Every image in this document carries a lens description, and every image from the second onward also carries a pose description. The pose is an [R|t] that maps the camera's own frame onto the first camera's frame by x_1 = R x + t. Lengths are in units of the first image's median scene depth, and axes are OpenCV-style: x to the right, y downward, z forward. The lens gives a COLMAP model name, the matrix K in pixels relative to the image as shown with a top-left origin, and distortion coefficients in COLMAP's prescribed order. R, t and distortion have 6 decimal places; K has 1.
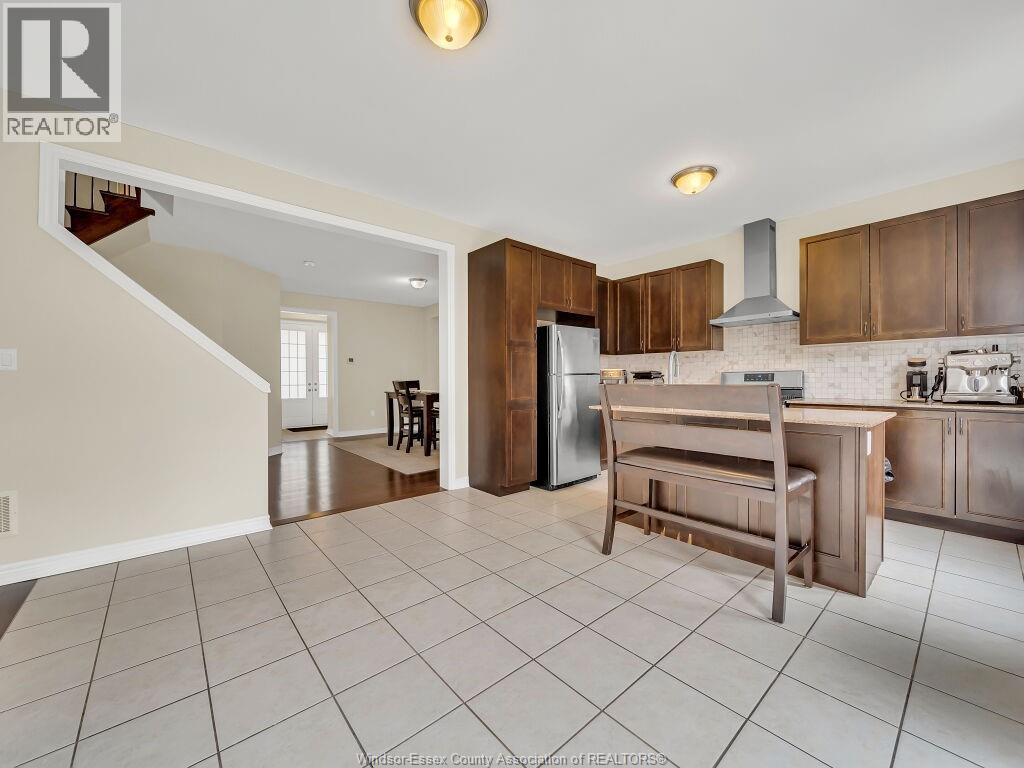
lens RADIAL K [[403.4, 0, 509.2], [0, 403.4, 380.6], [0, 0, 1]] dist [-0.000091, -0.000169]
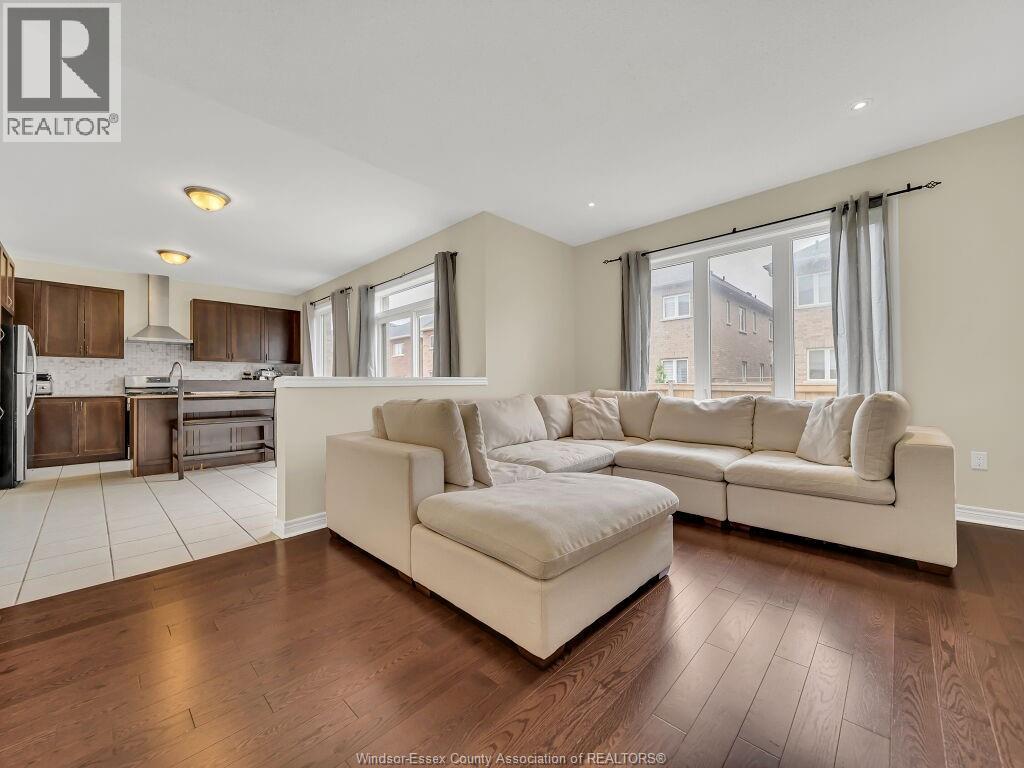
lens RADIAL K [[403.4, 0, 509.2], [0, 403.4, 380.6], [0, 0, 1]] dist [-0.000091, -0.000169]
pose [[-0.094904, 0.017684, 0.995329, -0.923810], [0.013591, 0.999772, -0.016467, 0.033985], [-0.995394, 0.011965, -0.095123, -0.126964]]
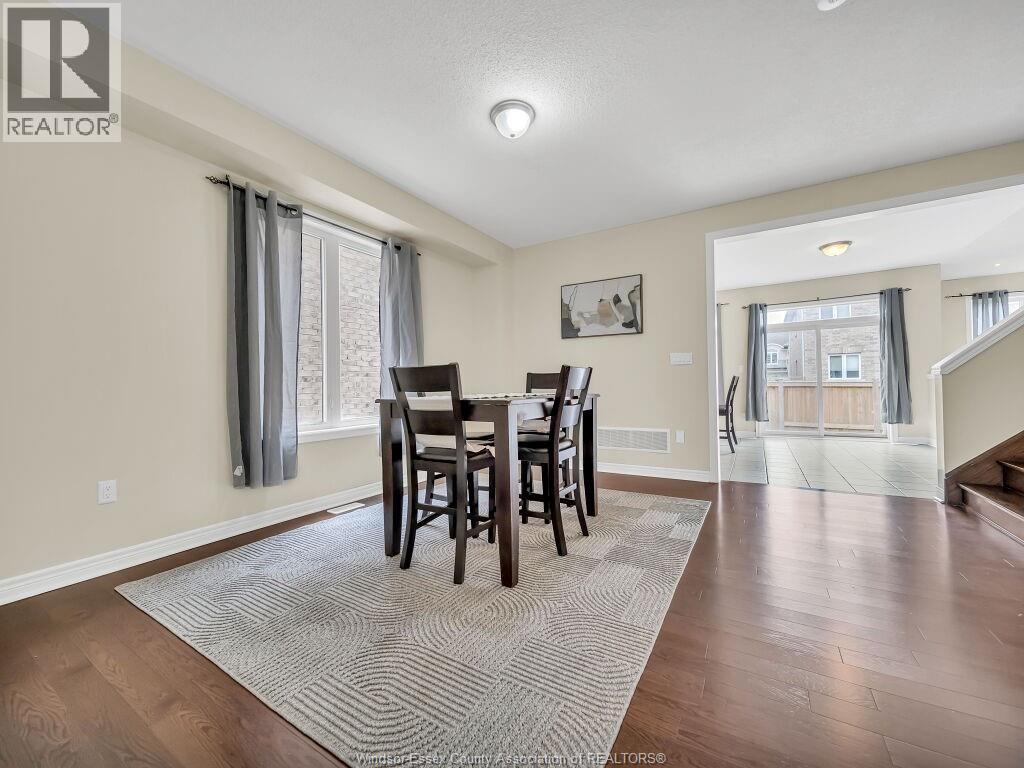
lens RADIAL K [[406.1, 0, 512.0], [0, 406.1, 384.0], [0, 0, 1]] dist [-0.000810, -0.000680]
pose [[-0.311644, 0.018358, 0.950021, -0.866369], [0.023852, 0.999649, -0.011493, 0.029135], [-0.949899, 0.019078, -0.311973, 1.640020]]
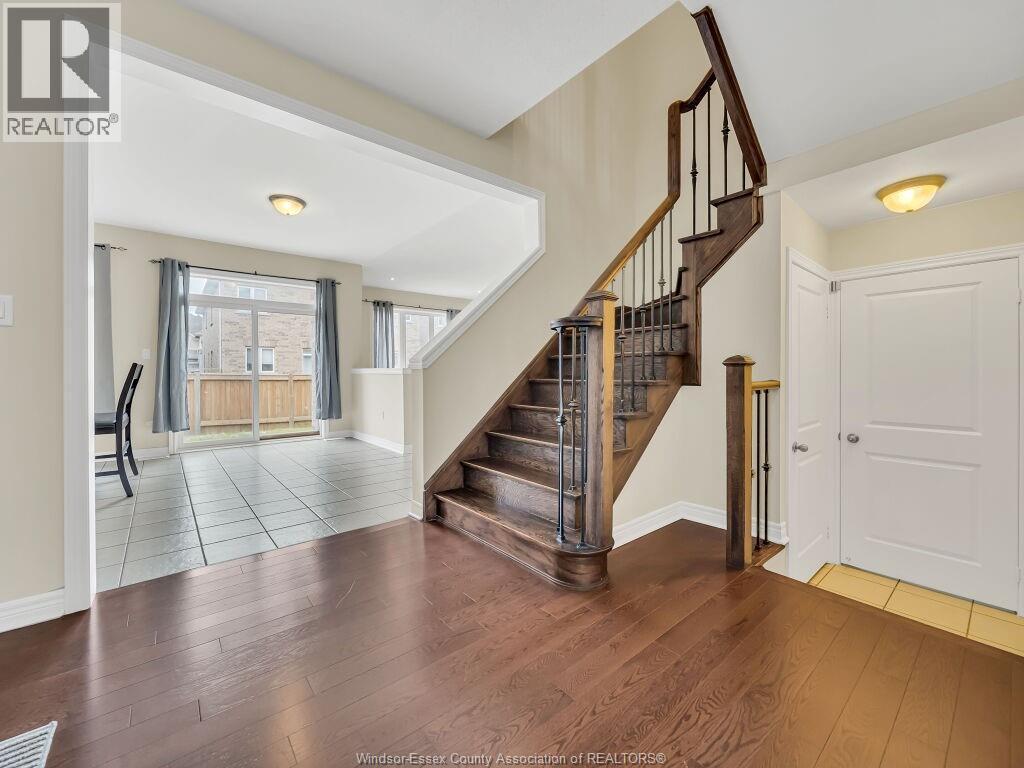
lens RADIAL K [[416.5, 0, 497.8], [0, 416.5, 374.1], [0, 0, 1]] dist [0.000916, 0.000039]
pose [[-0.999458, 0.009951, 0.031384, -0.557129], [0.010157, 0.999928, 0.006393, 0.028120], [-0.031318, 0.006708, -0.999487, 1.316180]]
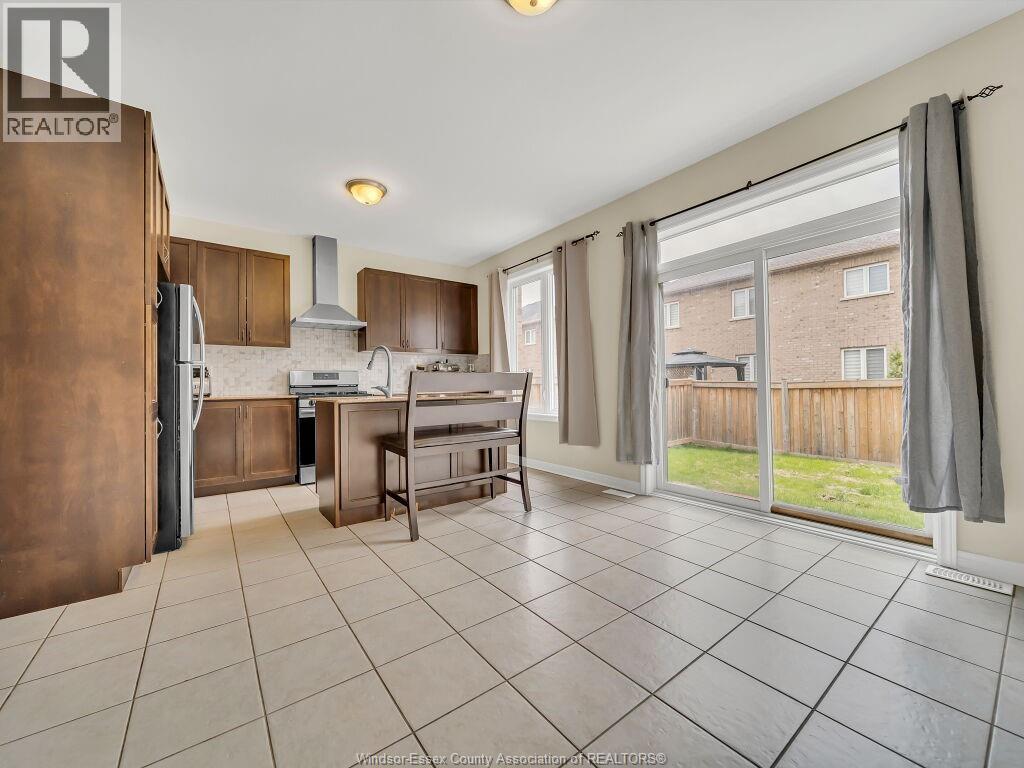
lens RADIAL K [[403.4, 0, 509.2], [0, 403.4, 380.6], [0, 0, 1]] dist [-0.000091, -0.000169]
pose [[0.069321, 0.014070, 0.997495, -0.437823], [0.019554, 0.999689, -0.015460, 0.030012], [-0.997403, 0.020576, 0.069024, 0.399500]]
